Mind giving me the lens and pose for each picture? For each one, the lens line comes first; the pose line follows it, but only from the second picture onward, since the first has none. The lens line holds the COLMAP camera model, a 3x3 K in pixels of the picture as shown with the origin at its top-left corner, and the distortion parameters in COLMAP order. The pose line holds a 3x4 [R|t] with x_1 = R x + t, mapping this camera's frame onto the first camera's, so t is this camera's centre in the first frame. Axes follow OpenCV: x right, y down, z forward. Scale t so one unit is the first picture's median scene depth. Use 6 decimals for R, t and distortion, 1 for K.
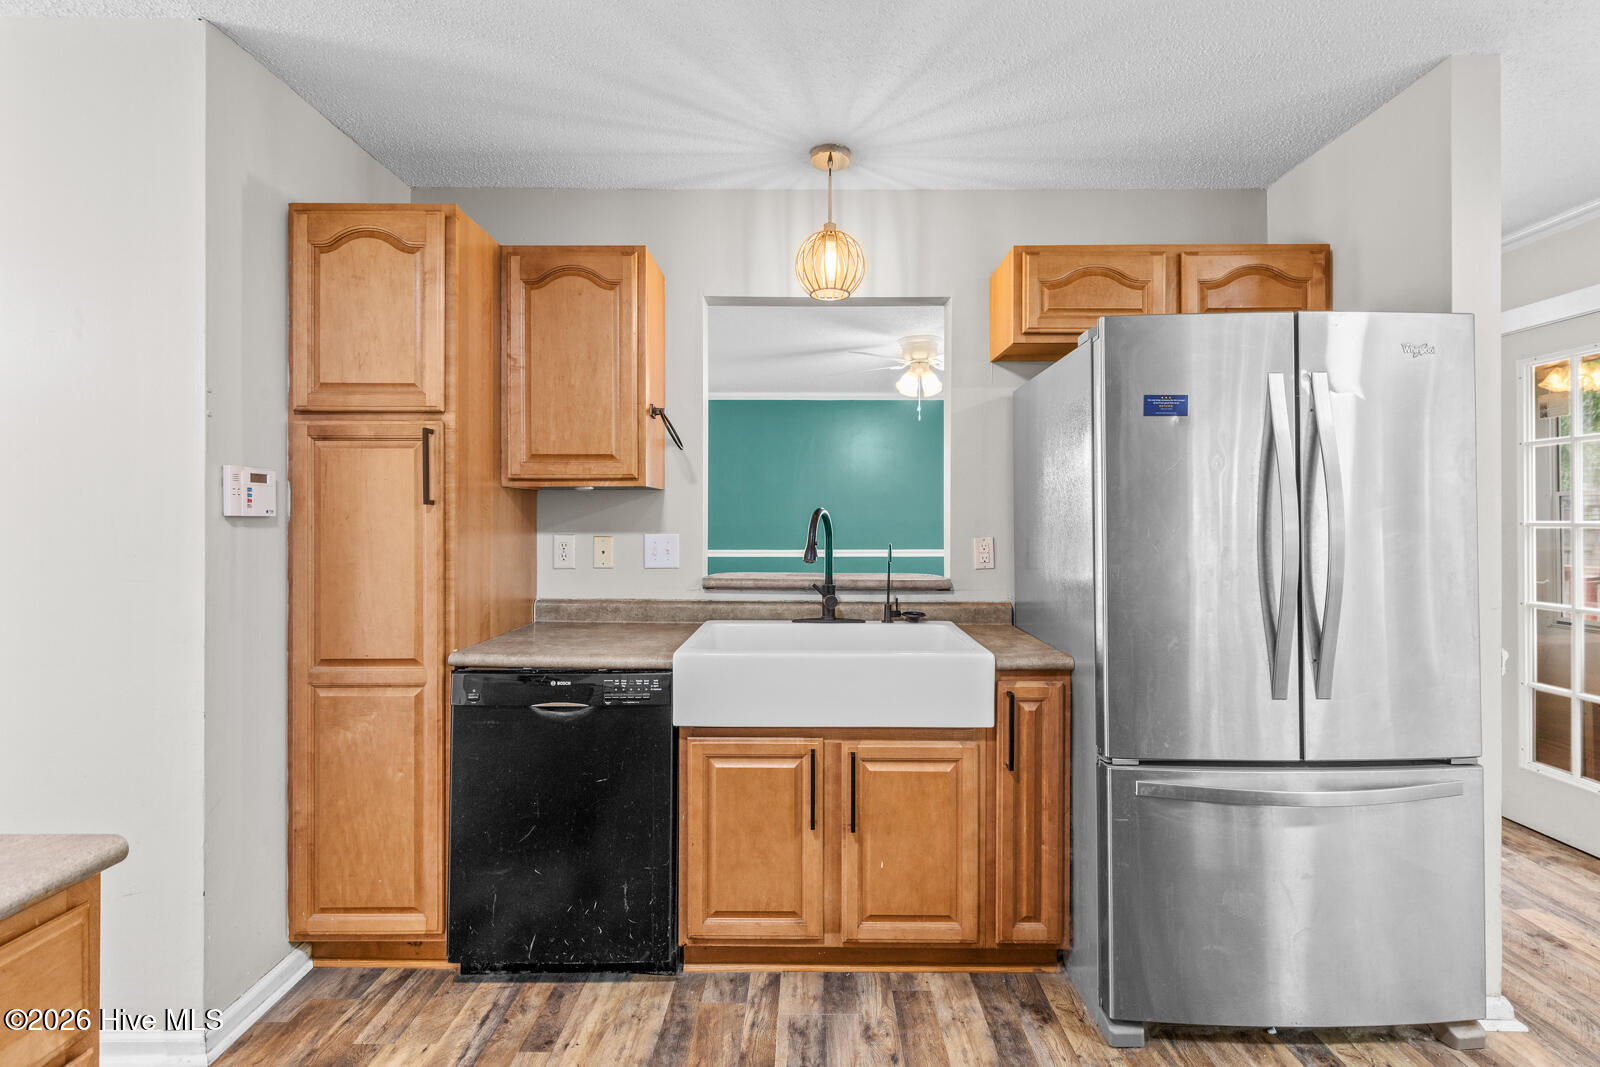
lens RADIAL K [[733.5, 0, 801.7], [0, 733.5, 516.7], [0, 0, 1]] dist [0.003995, -0.001060]
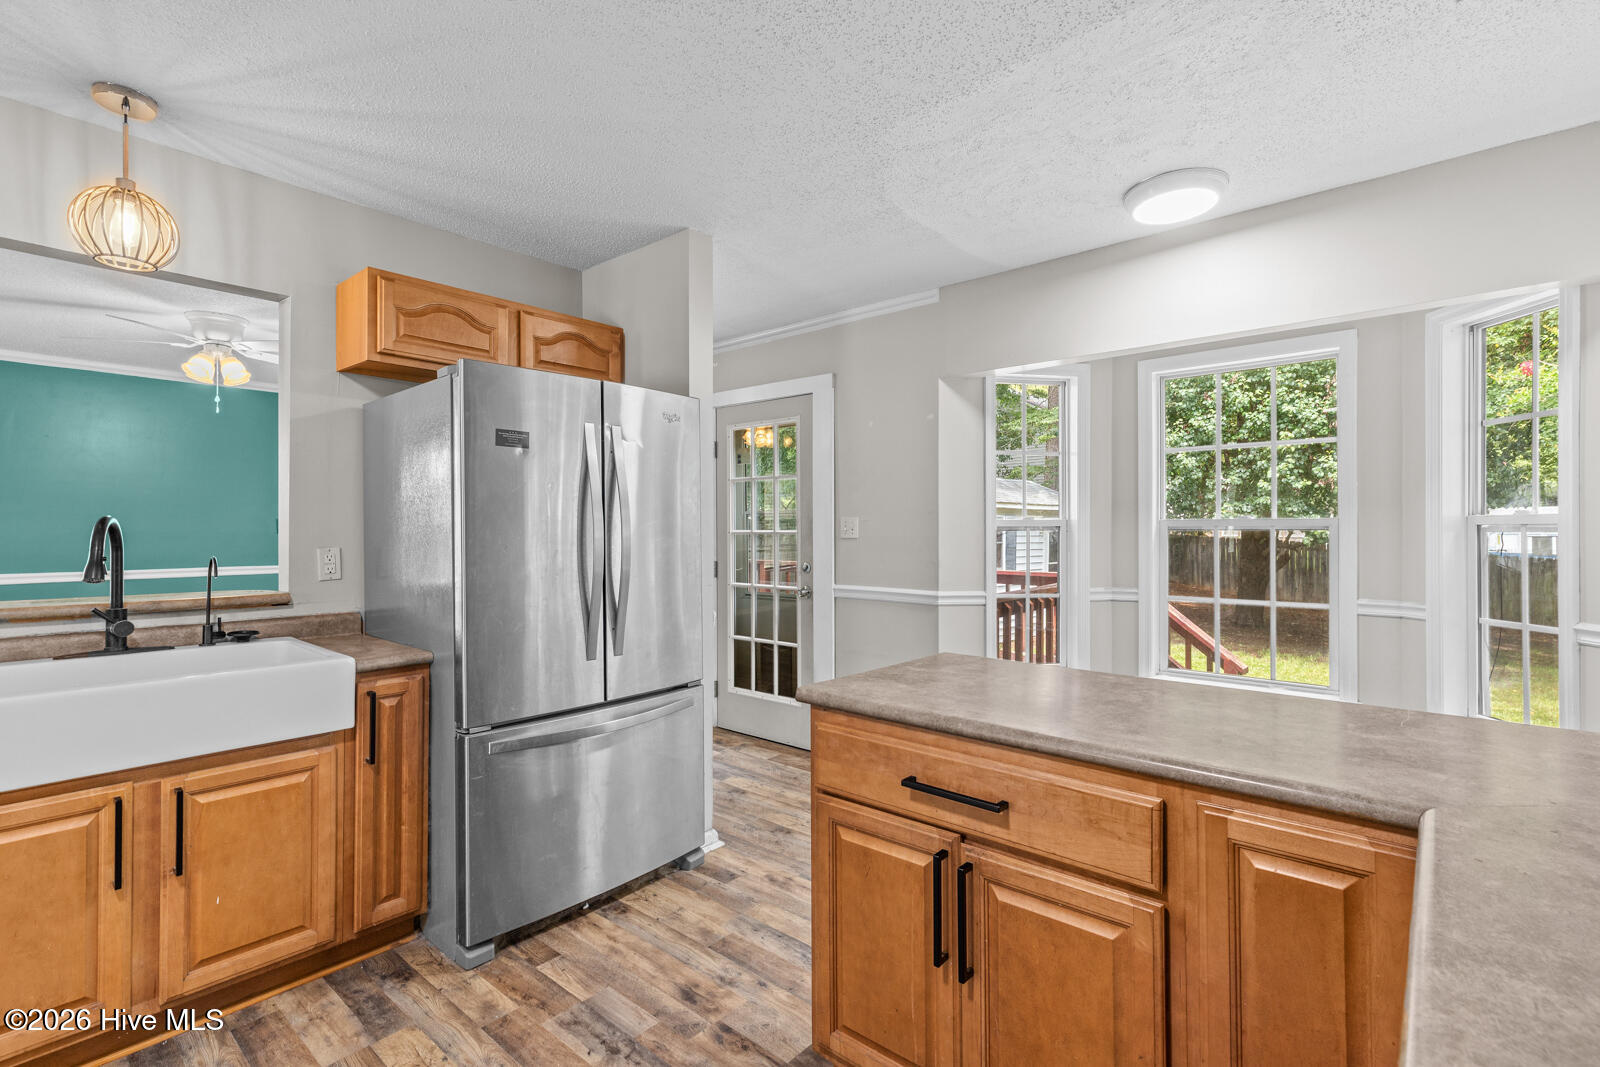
lens RADIAL K [[733.5, 0, 811.7], [0, 733.5, 528.3], [0, 0, 1]] dist [0.003995, -0.001060]
pose [[0.644178, 0.000612, 0.764876, -0.118925], [-0.001327, 0.999999, 0.000317, 0.000456], [-0.764875, -0.001219, 0.644178, -0.176607]]
